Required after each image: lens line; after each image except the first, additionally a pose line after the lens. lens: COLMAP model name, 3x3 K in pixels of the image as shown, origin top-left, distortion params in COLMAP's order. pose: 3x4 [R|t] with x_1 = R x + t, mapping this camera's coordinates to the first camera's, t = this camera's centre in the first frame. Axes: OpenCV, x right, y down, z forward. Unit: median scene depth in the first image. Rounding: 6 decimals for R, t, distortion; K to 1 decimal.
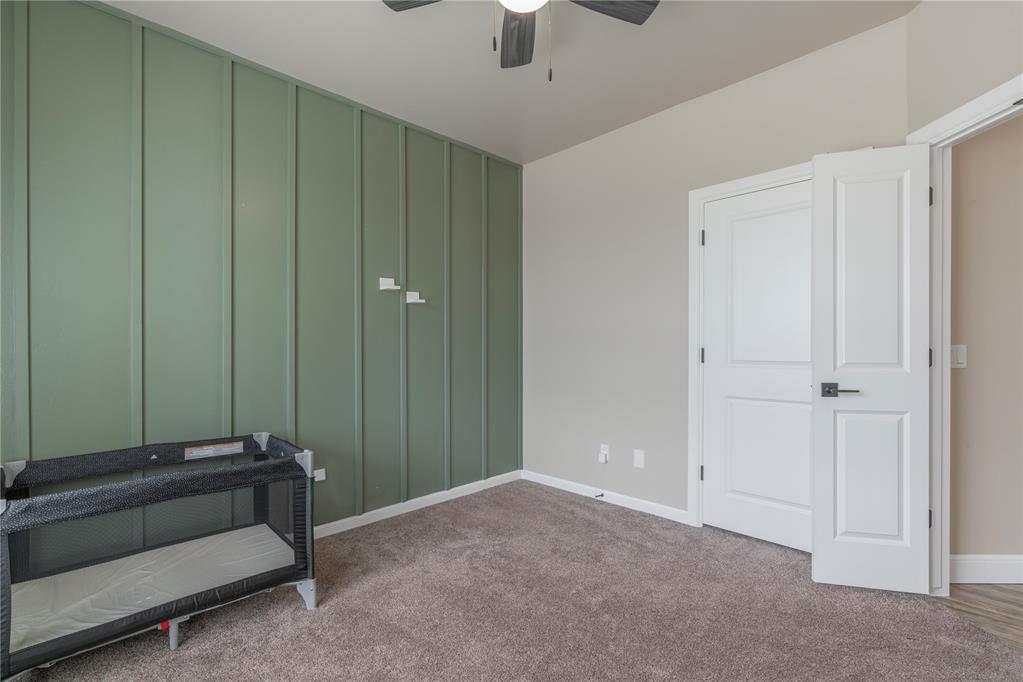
lens RADIAL K [[461.0, 0, 514.1], [0, 461.0, 336.6], [0, 0, 1]] dist [-0.001453, -0.000043]
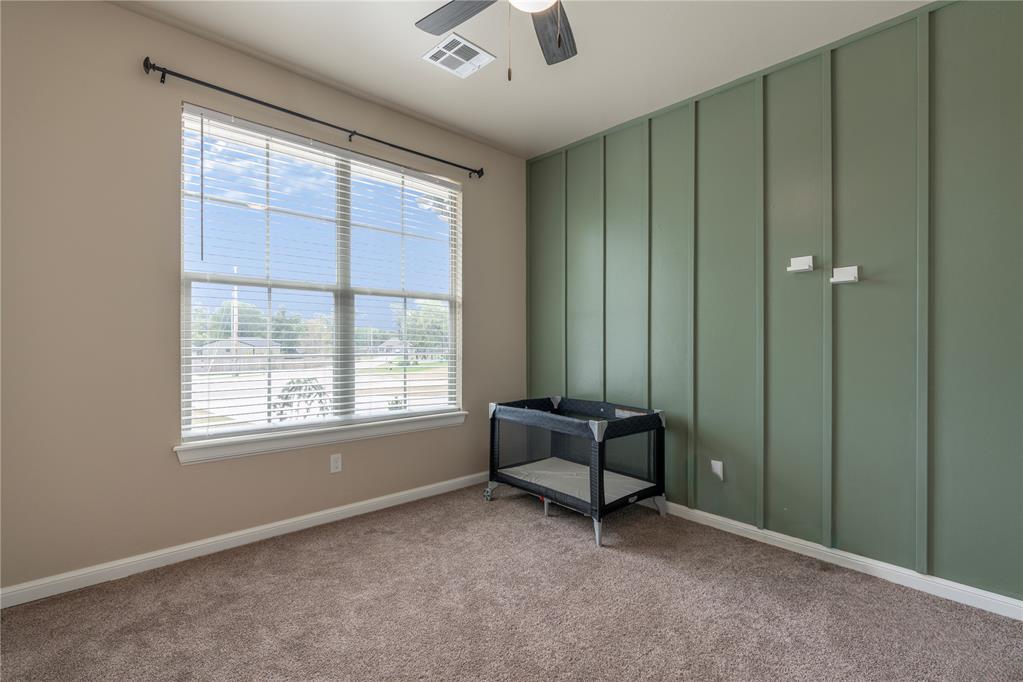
lens RADIAL K [[461.0, 0, 514.1], [0, 461.0, 336.6], [0, 0, 1]] dist [-0.001453, -0.000043]
pose [[-0.027367, 0.001201, -0.999625, 0.582488], [0.011729, 0.999931, 0.000880, 0.006560], [0.999557, -0.011701, -0.027379, 0.556958]]
